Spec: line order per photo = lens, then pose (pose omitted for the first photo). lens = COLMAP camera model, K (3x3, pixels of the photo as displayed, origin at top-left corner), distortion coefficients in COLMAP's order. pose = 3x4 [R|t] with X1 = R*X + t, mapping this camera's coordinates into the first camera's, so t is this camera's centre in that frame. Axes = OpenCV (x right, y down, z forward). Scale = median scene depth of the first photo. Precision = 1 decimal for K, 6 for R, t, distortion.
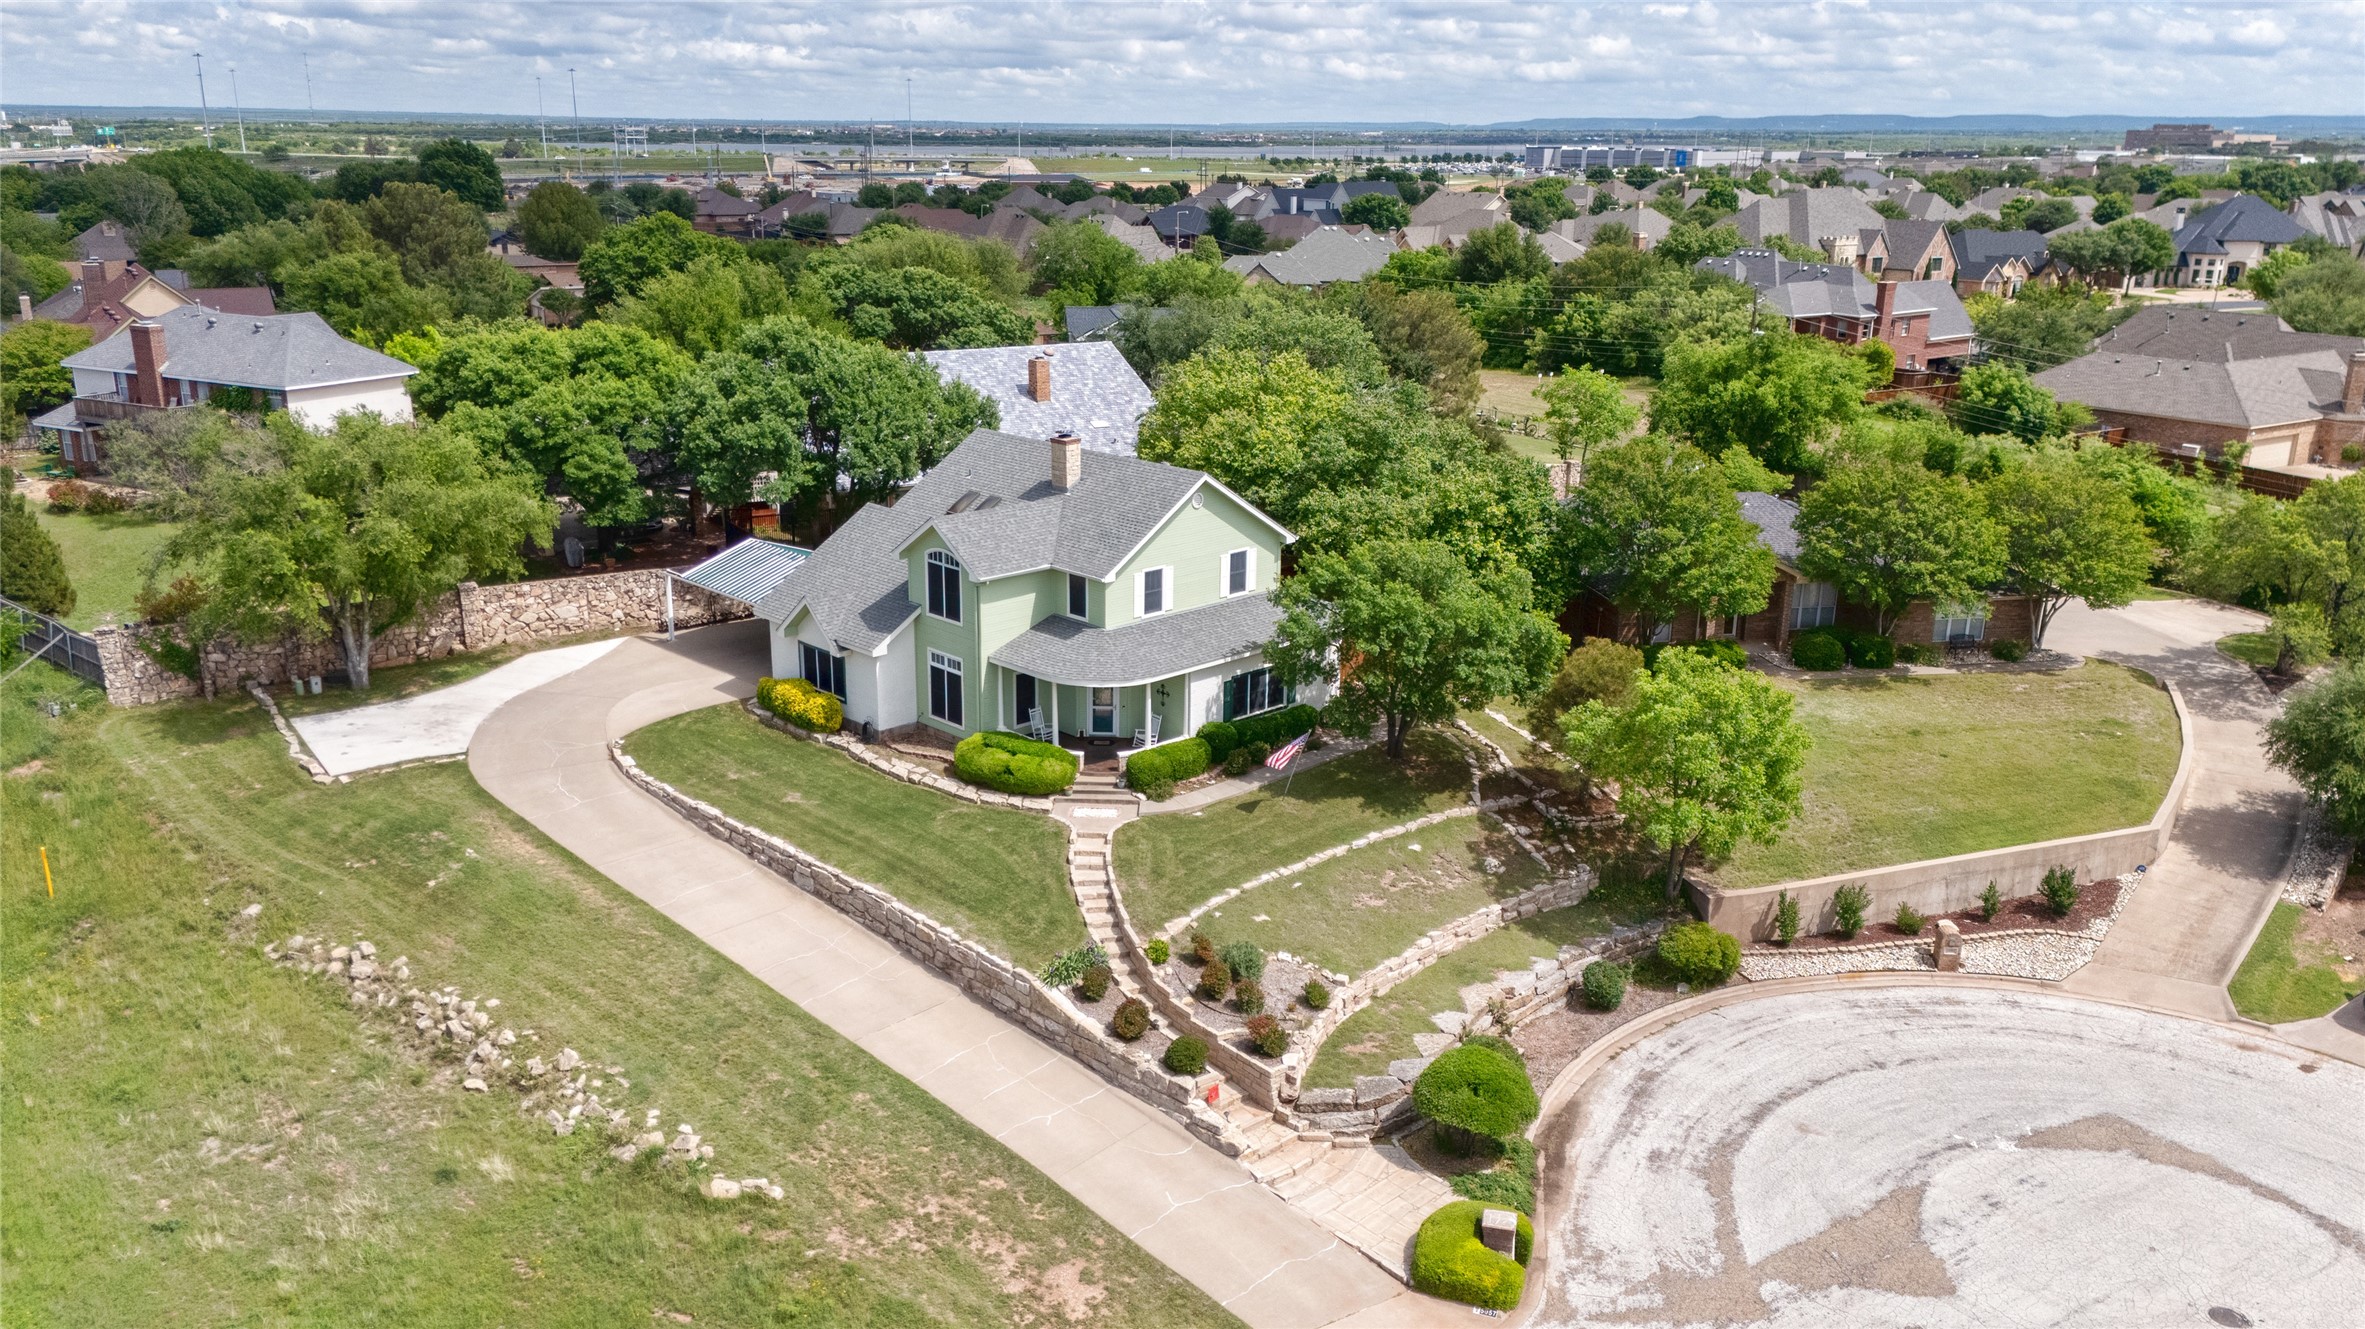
lens RADIAL K [[1801.3, 0, 1160.2], [0, 1801.3, 664.7], [0, 0, 1]] dist [0.123688, -0.131614]
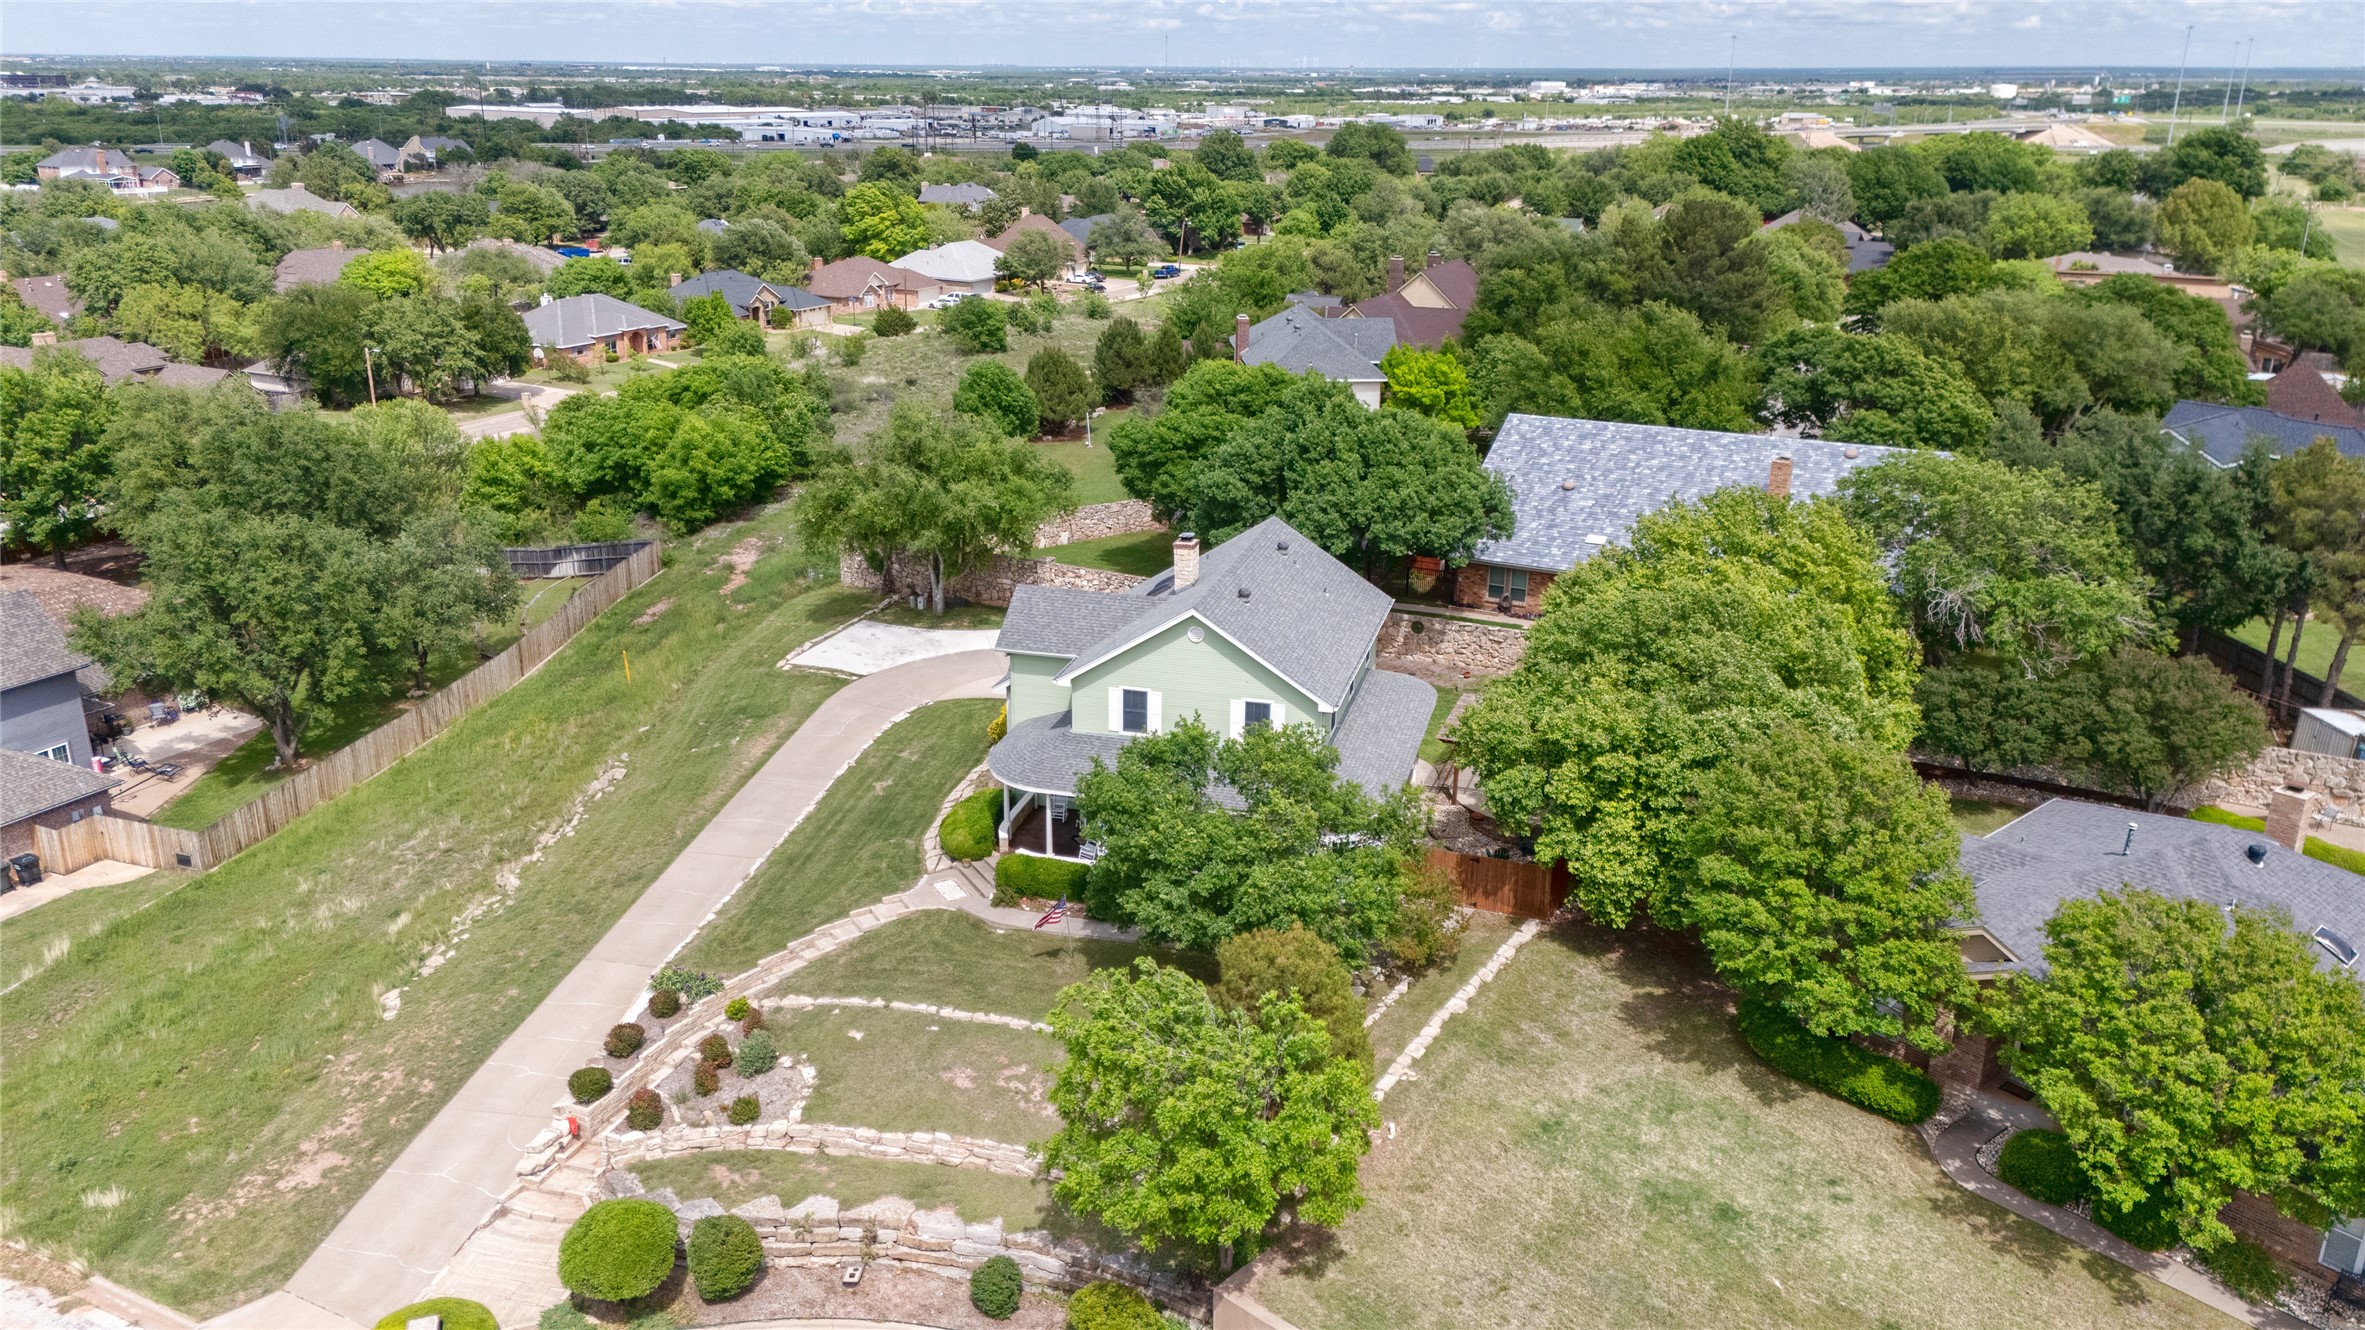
lens RADIAL K [[1769.9, 0, 1195.8], [0, 1769.9, 568.0], [0, 0, 1]] dist [0.091002, -0.086292]
pose [[0.526644, 0.231483, -0.817962, 0.812141], [-0.249056, 0.962004, 0.111892, -0.240628], [0.812783, 0.144791, 0.564286, 0.488971]]
